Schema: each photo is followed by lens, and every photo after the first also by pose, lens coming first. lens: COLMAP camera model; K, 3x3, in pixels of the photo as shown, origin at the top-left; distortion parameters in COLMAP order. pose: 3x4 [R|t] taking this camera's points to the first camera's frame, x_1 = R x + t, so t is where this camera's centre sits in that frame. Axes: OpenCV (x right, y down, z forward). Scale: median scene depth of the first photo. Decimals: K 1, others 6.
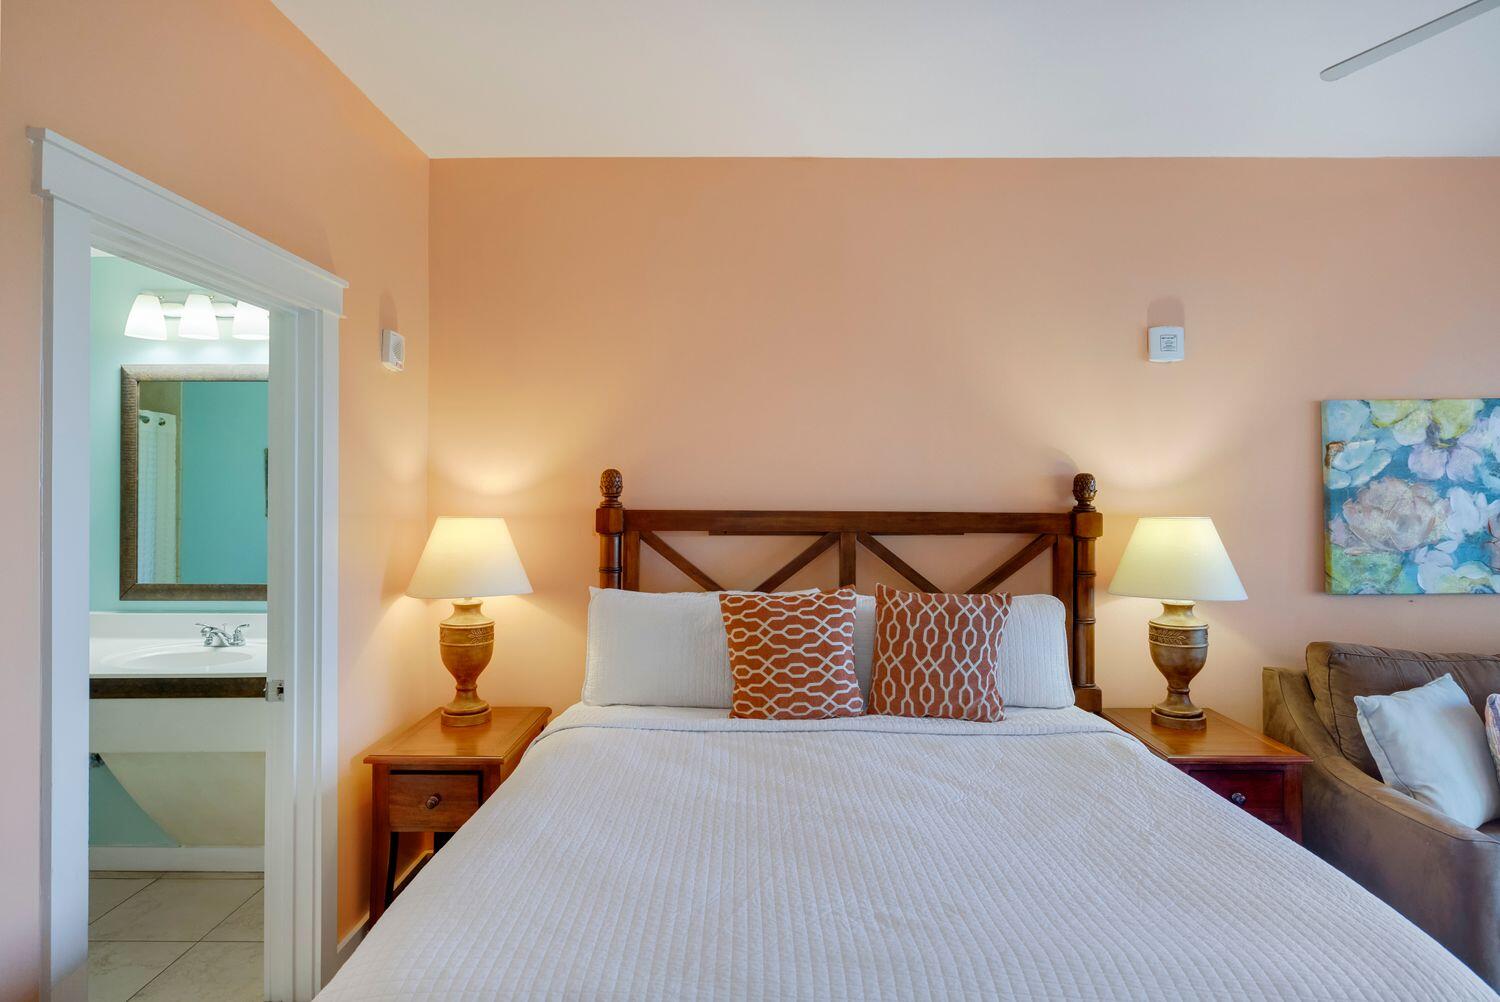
lens RADIAL K [[858.7, 0, 746.9], [0, 858.7, 487.4], [0, 0, 1]] dist [0.002407, 0.000040]
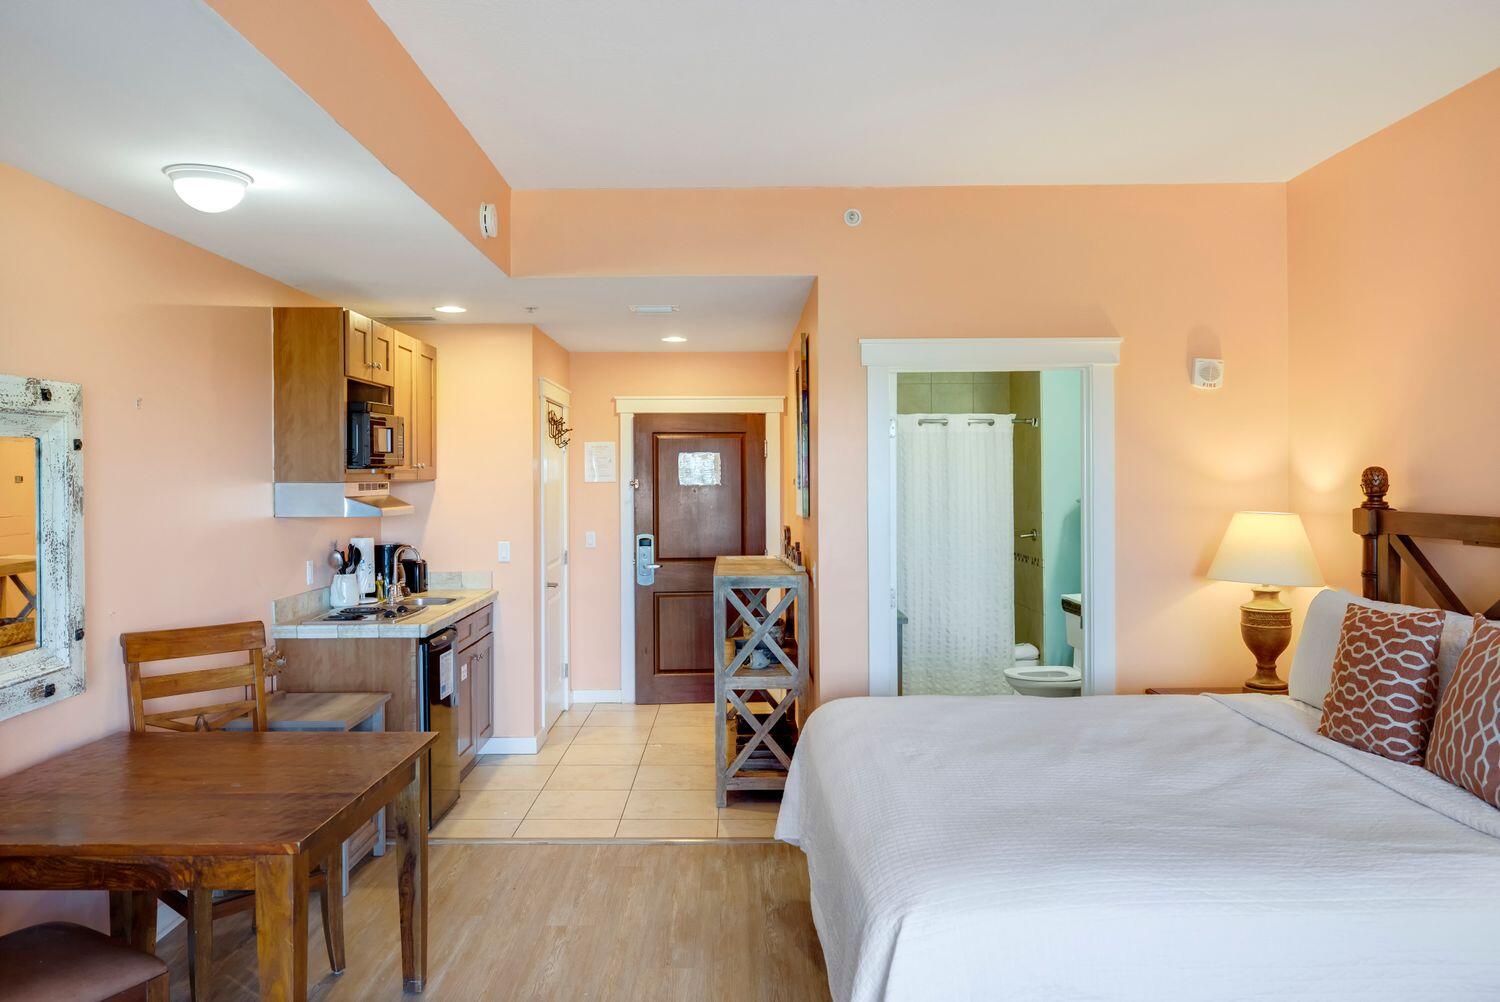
lens RADIAL K [[1047.6, 0, 741.7], [0, 1047.6, 484.4], [0, 0, 1]] dist [-0.000010, -0.002495]
pose [[0.017157, 0.005291, -0.999839, 1.064847], [0.008898, 0.999946, 0.005444, -0.015438], [0.999813, -0.008990, 0.017109, 0.316352]]
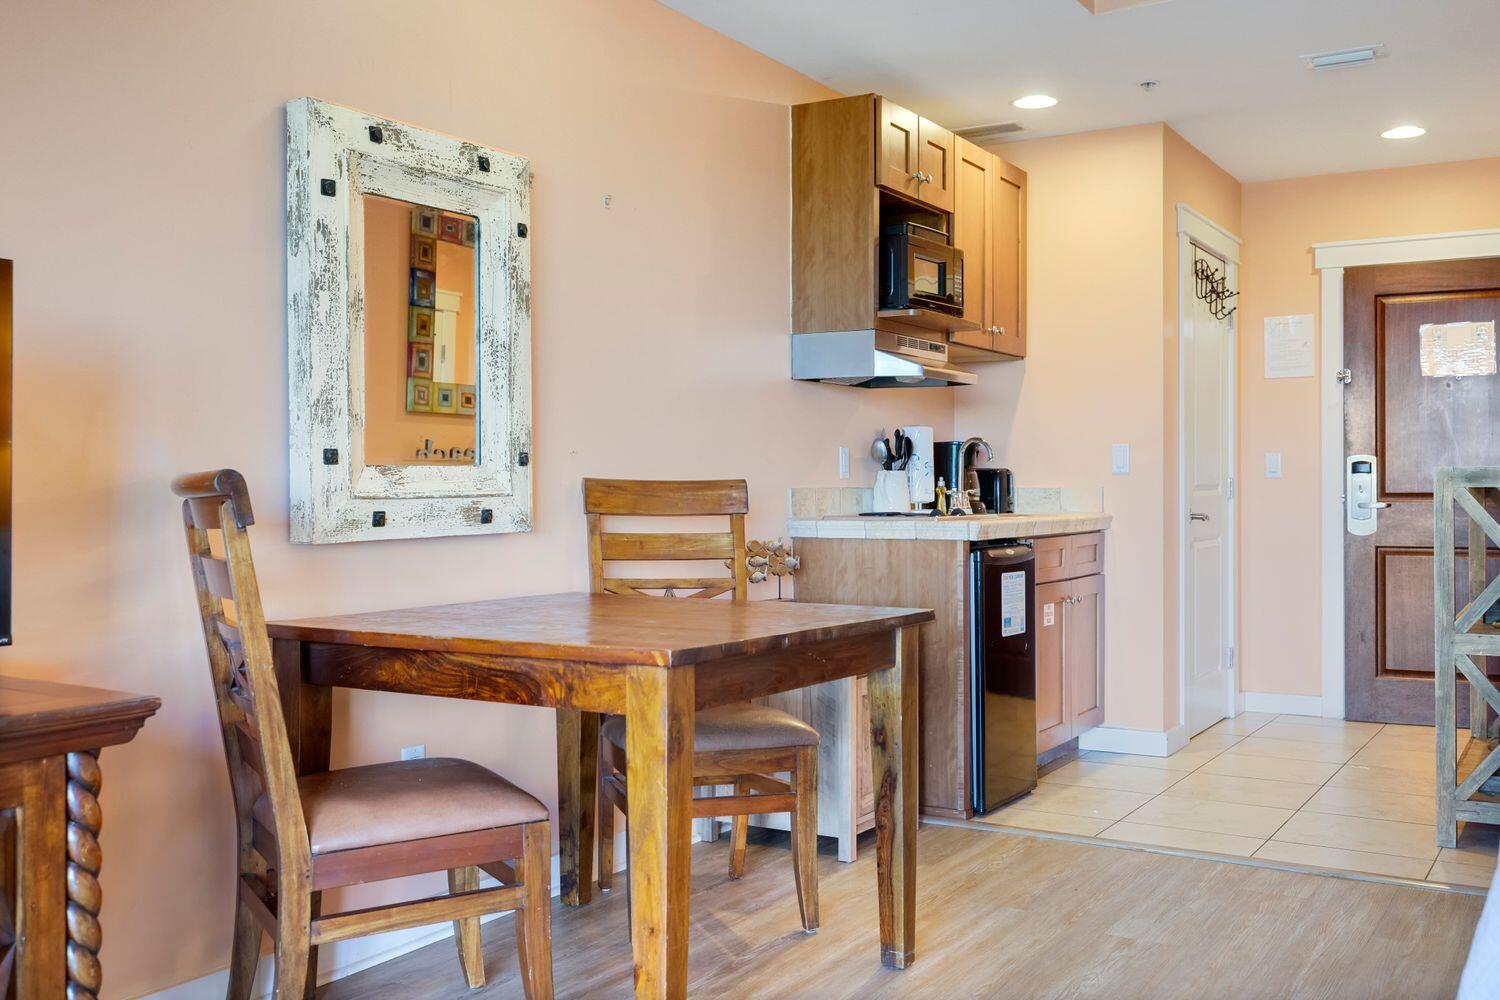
lens RADIAL K [[1459.0, 0, 750.0], [0, 1459.0, 500.0], [0, 0, 1]] dist [0.009880, 0.014232]
pose [[-0.505486, 0.006209, -0.862813, 0.963171], [0.006253, 0.999974, 0.003532, 0.158852], [0.862812, -0.003610, -0.505511, 0.441873]]
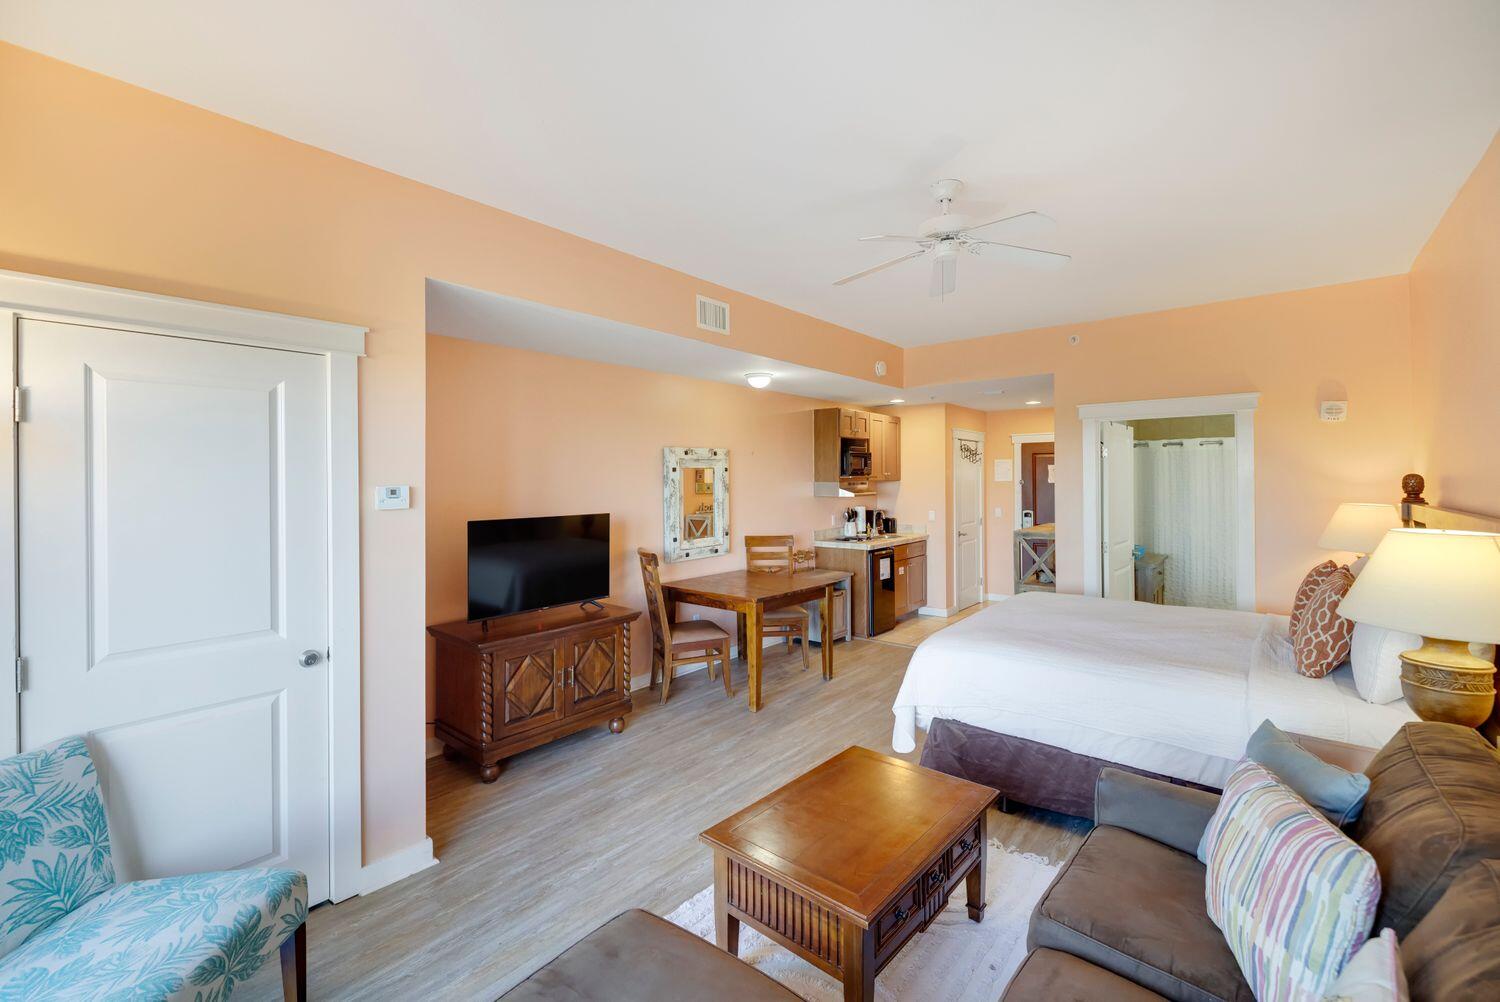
lens RADIAL K [[646.5, 0, 750.0], [0, 646.5, 483.4], [0, 0, 1]] dist [0.000677, 0.000047]
pose [[-0.628311, 0.008272, -0.777918, 1.435939], [0.008679, 0.999956, 0.003624, -0.020607], [0.777914, -0.004474, -0.628355, 0.903808]]
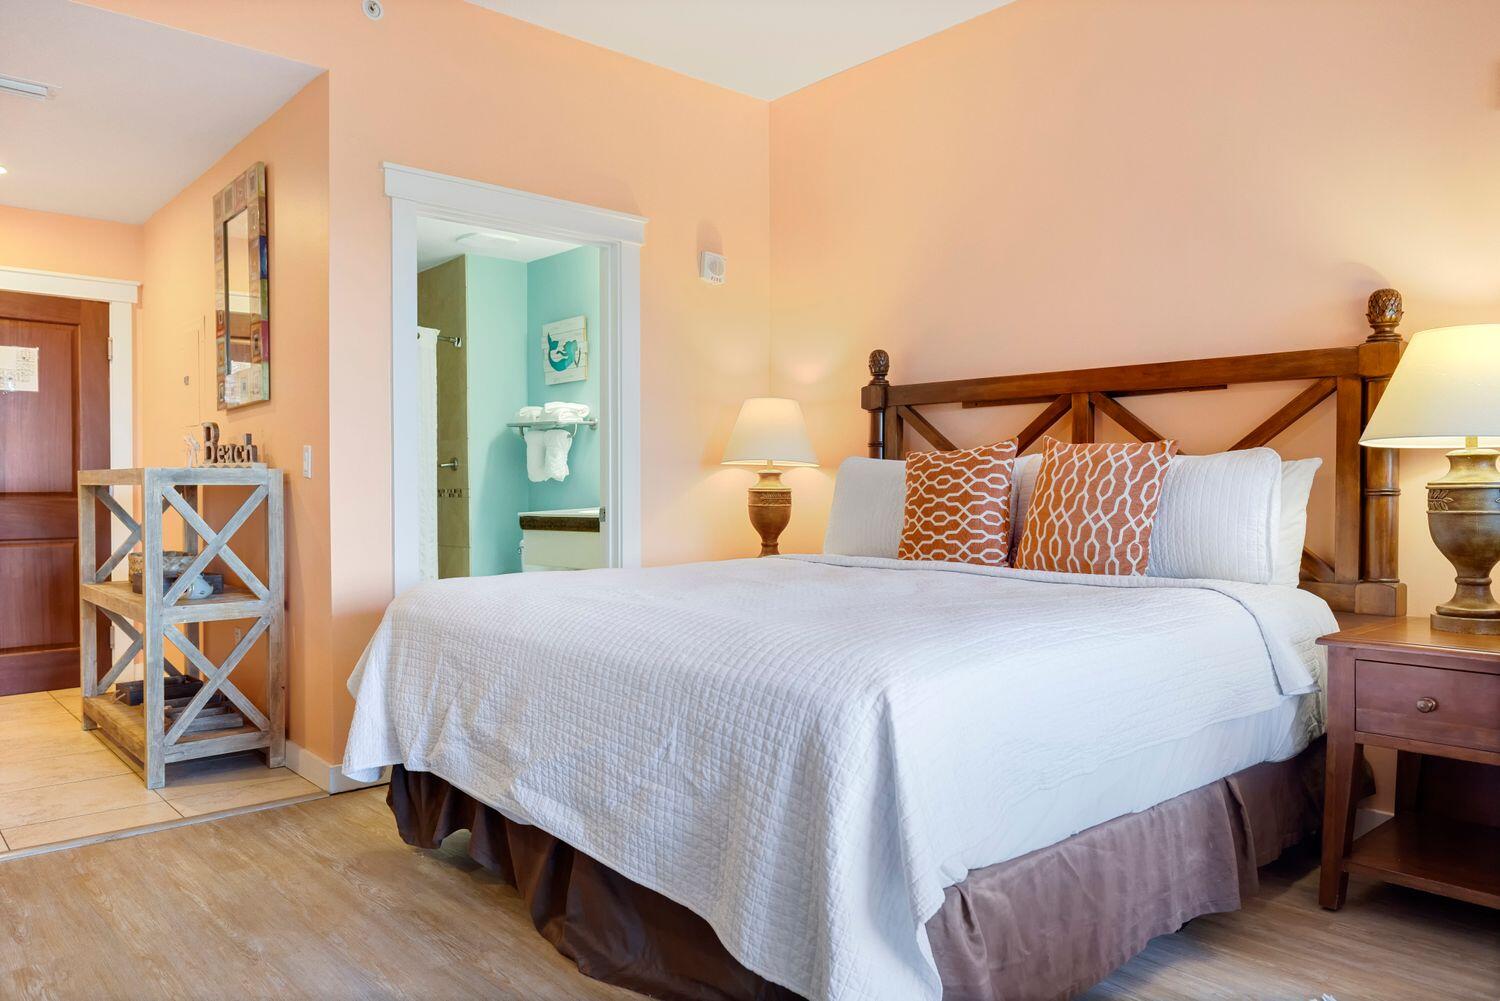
lens RADIAL K [[1029.2, 0, 750.0], [0, 1029.2, 500.5], [0, 0, 1]] dist [0.002280, -0.000291]
pose [[0.676586, 0.006404, -0.736336, 0.738656], [0.006024, 0.999881, 0.014231, 0.160402], [0.736339, -0.014064, 0.676467, 0.017442]]
